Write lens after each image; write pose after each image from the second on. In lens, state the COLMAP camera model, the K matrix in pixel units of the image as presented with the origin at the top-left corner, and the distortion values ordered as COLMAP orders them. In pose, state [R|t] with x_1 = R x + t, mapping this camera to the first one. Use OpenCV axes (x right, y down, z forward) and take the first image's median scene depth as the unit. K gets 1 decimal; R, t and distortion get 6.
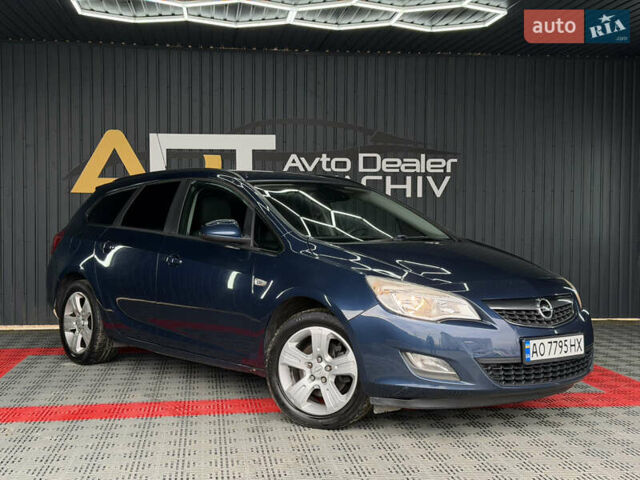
lens RADIAL K [[886.8, 0, 320.0], [0, 886.8, 240.0], [0, 0, 1]] dist [0.176008, -0.057266]
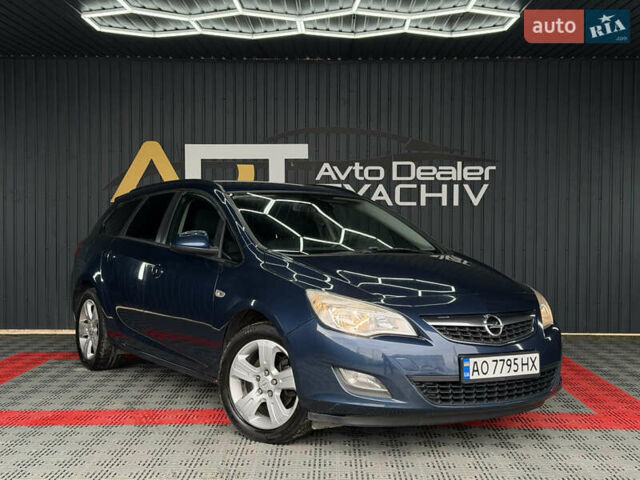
lens RADIAL K [[886.8, 0, 320.0], [0, 886.8, 240.0], [0, 0, 1]] dist [0.176008, -0.057266]
pose [[0.989692, 0.003971, -0.143159, 0.139110], [-0.004800, 0.999974, -0.005446, -0.006095], [0.143134, 0.006077, 0.989685, 0.016327]]
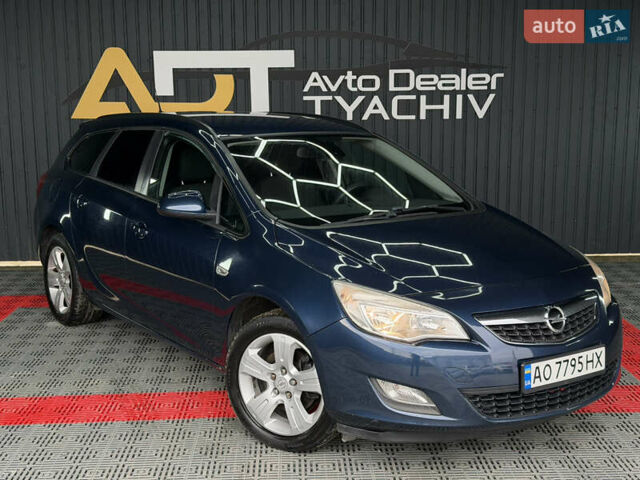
lens RADIAL K [[886.8, 0, 320.0], [0, 886.8, 240.0], [0, 0, 1]] dist [0.176008, -0.057266]
pose [[0.995572, 0.006190, -0.093800, 0.078296], [0.007459, 0.989481, 0.144472, -0.077493], [0.093708, -0.144532, 0.985053, 0.129371]]
